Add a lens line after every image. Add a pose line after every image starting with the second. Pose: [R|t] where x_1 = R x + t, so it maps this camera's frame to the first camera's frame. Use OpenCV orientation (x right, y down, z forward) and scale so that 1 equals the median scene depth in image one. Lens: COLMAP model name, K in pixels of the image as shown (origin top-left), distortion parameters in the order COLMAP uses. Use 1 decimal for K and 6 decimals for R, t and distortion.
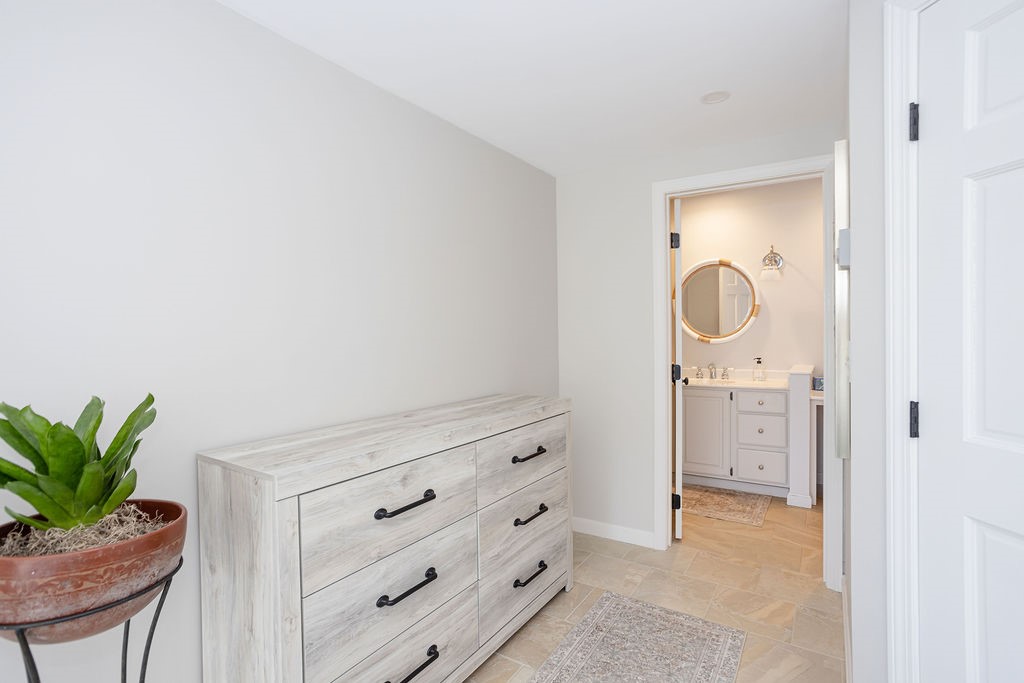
lens RADIAL K [[485.4, 0, 512.0], [0, 485.4, 341.5], [0, 0, 1]] dist [-0.021549, -0.000392]
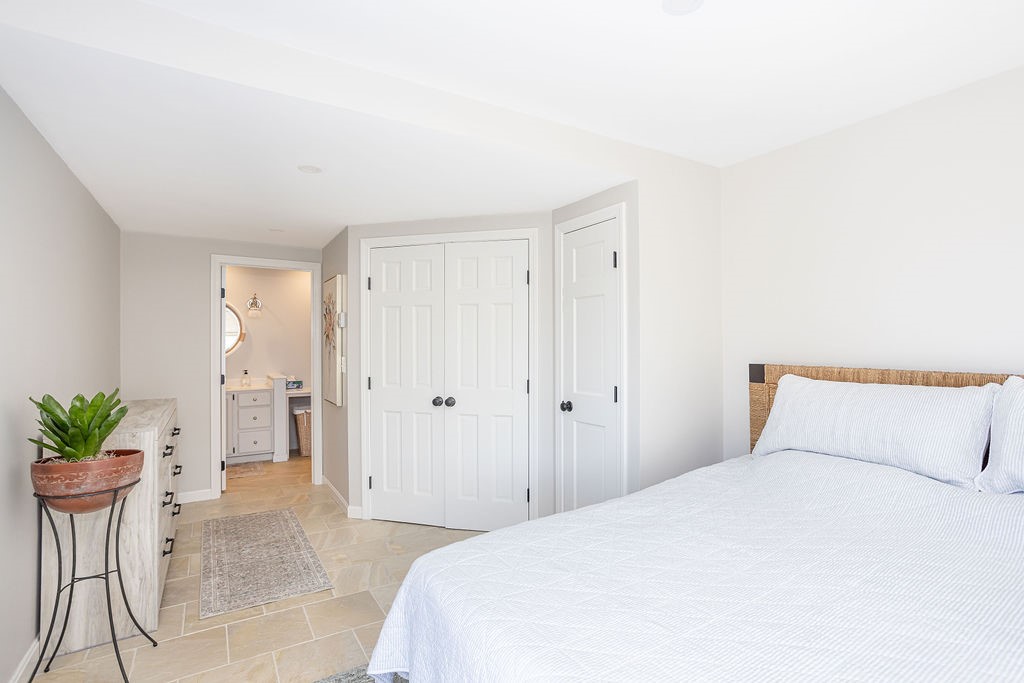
lens RADIAL K [[485.4, 0, 512.0], [0, 485.4, 341.5], [0, 0, 1]] dist [-0.021549, -0.000392]
pose [[0.420397, 0.015366, 0.907210, -0.593325], [0.018342, 0.999508, -0.025429, -0.000726], [-0.907155, 0.027331, 0.419908, -0.419827]]
